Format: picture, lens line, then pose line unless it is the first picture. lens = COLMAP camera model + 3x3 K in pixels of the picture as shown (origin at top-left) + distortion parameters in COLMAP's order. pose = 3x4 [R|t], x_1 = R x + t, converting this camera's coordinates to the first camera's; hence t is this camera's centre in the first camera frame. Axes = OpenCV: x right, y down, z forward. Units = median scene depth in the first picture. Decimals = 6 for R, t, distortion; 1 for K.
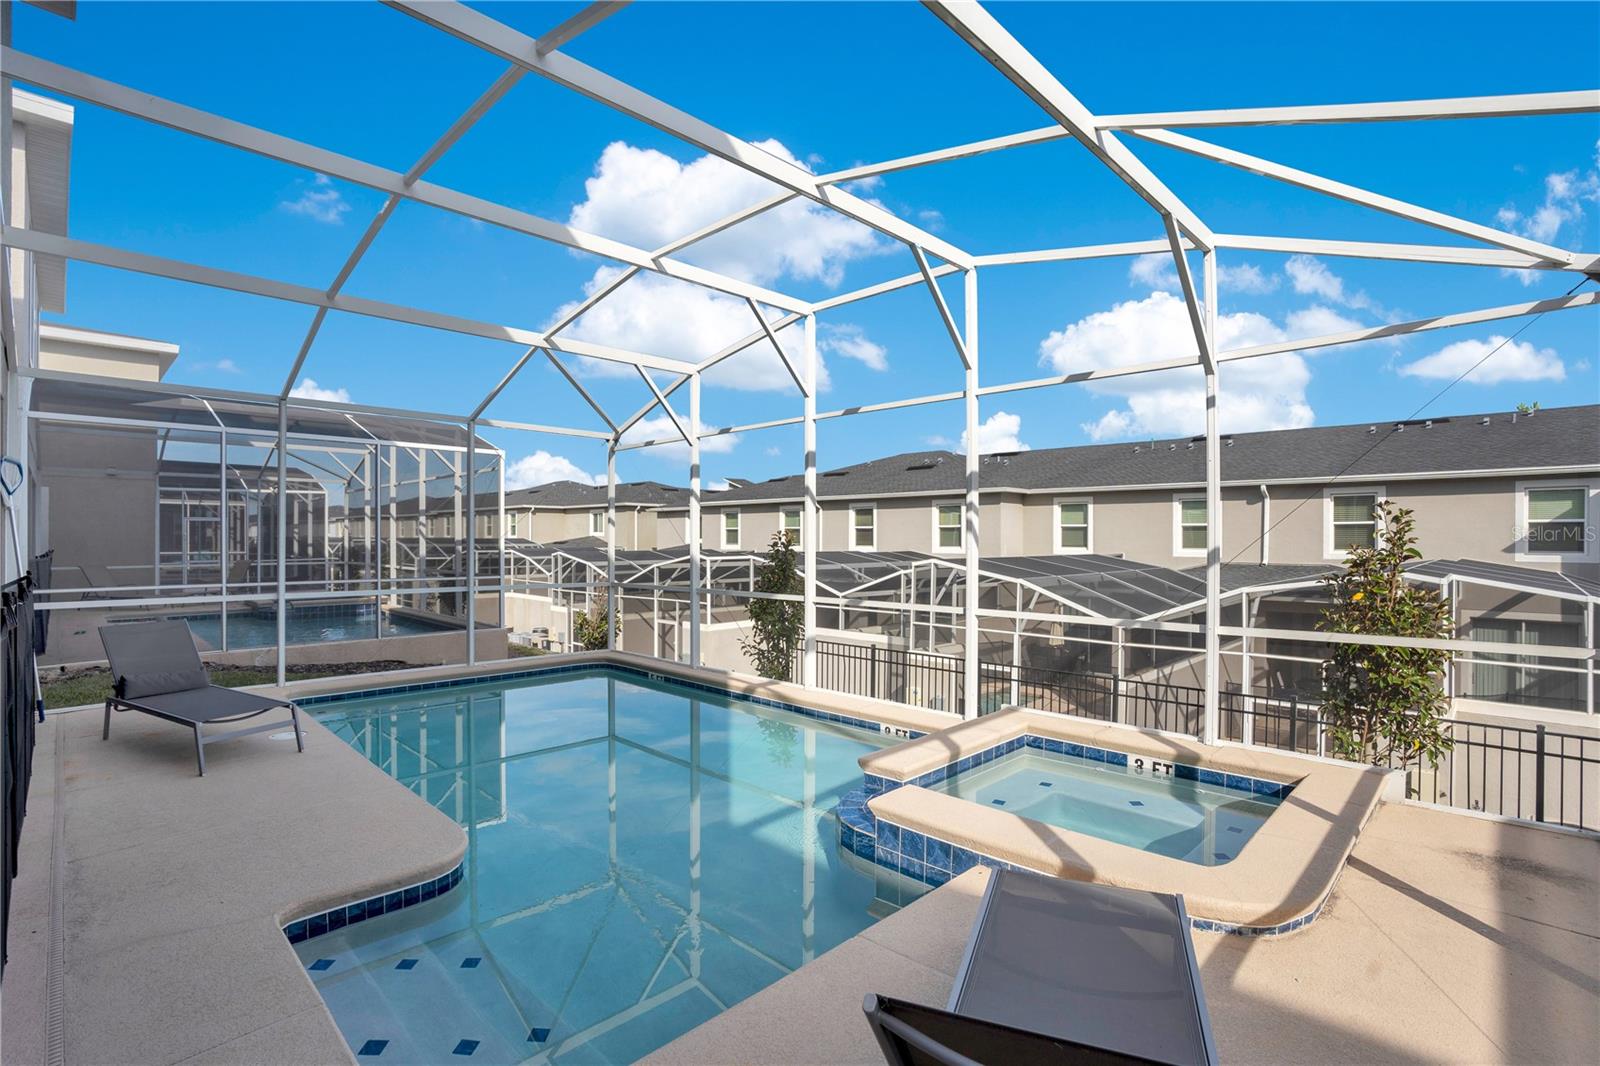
lens RADIAL K [[753.9, 0, 792.2], [0, 753.9, 539.0], [0, 0, 1]] dist [-0.023578, -0.000209]
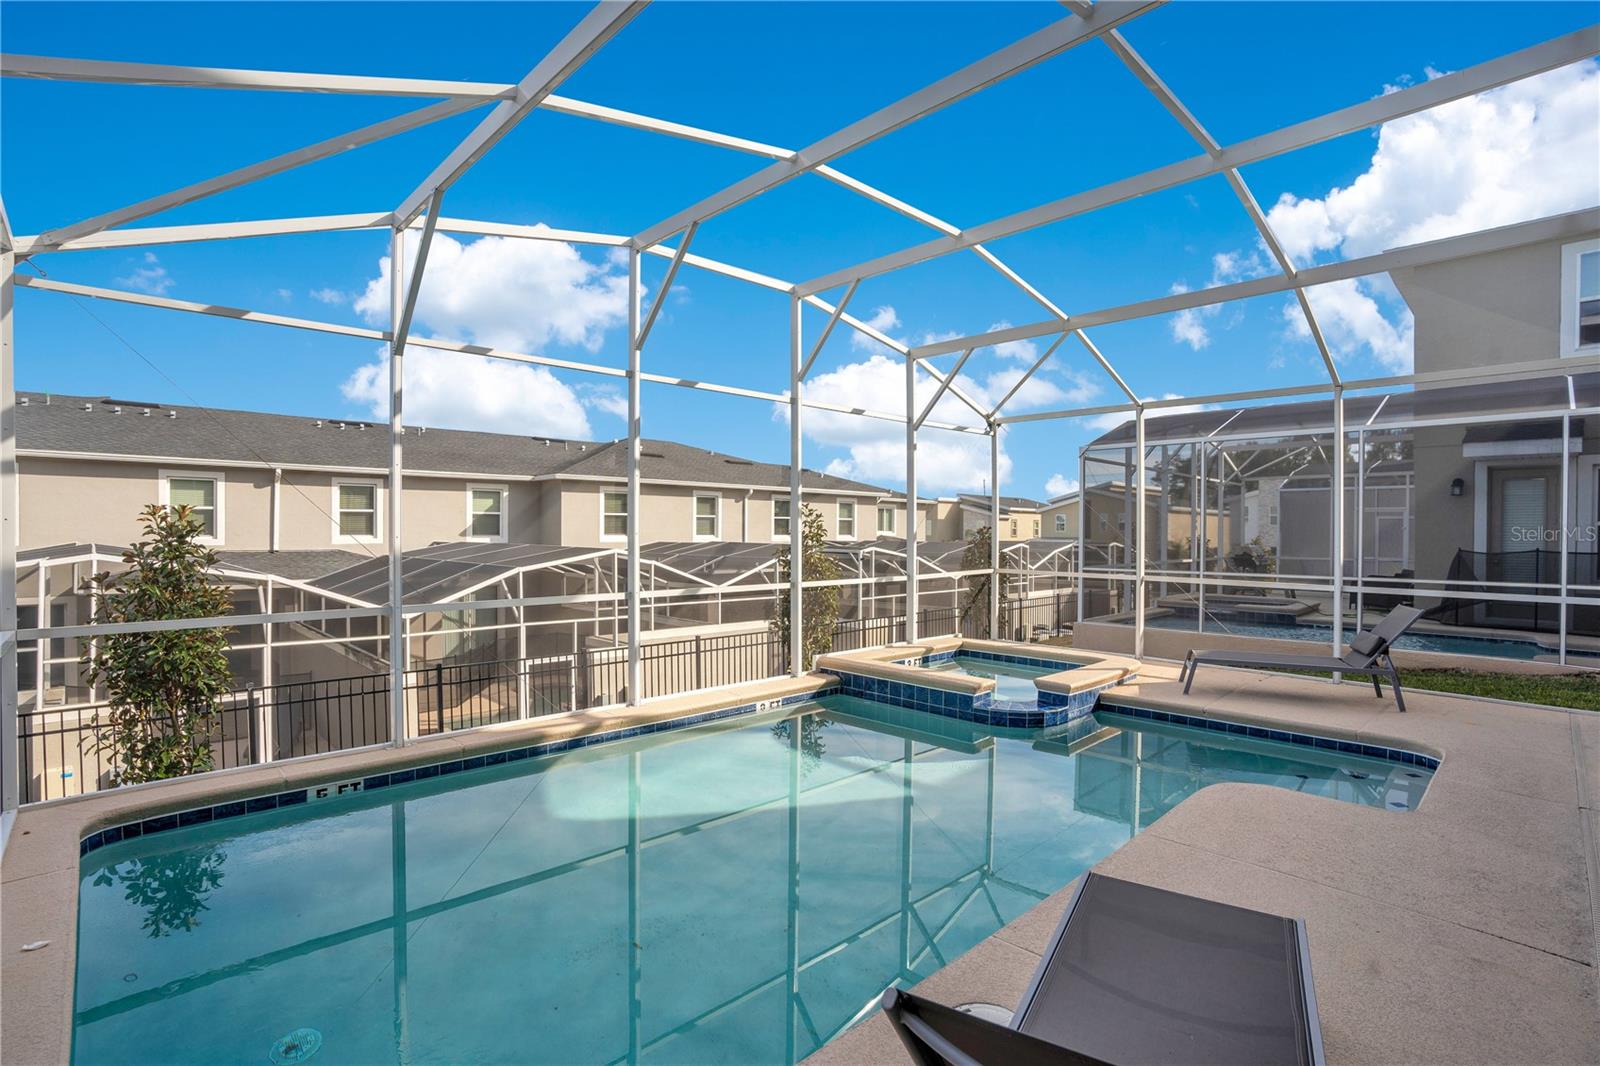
lens RADIAL K [[753.9, 0, 792.2], [0, 753.9, 539.0], [0, 0, 1]] dist [-0.023578, -0.000209]
pose [[0.027447, -0.013534, 0.999532, -0.708160], [-0.008532, 0.999869, 0.013773, -0.000588], [-0.999587, -0.008906, 0.027328, 0.696343]]
